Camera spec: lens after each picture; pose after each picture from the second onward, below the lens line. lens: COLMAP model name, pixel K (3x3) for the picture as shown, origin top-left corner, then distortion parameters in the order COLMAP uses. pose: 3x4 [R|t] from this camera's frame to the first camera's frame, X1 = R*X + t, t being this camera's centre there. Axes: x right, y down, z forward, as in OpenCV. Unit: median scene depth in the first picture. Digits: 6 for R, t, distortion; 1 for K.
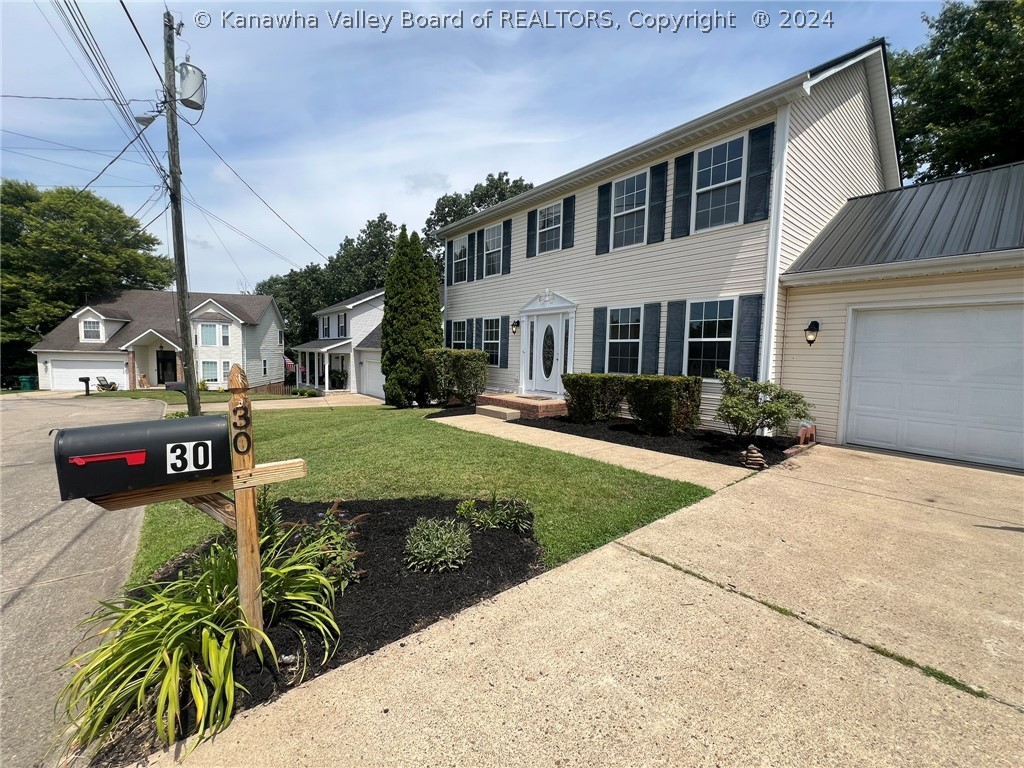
lens RADIAL K [[406.6, 0, 508.2], [0, 406.6, 381.2], [0, 0, 1]] dist [-0.015964, -0.000539]
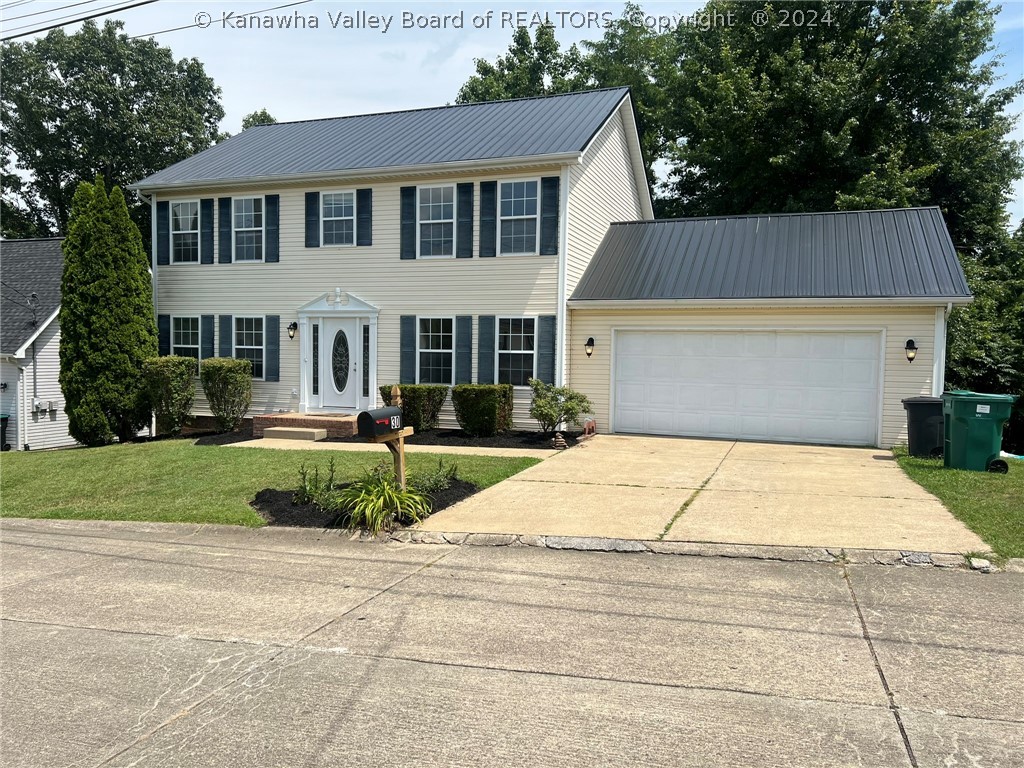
lens RADIAL K [[775.5, 0, 511.7], [0, 775.5, 386.6], [0, 0, 1]] dist [-0.016798, -0.010876]
pose [[0.852398, -0.031962, 0.521916, -0.570575], [0.040078, 0.999187, -0.004265, 0.003802], [-0.521355, 0.024553, 0.852986, -0.740348]]
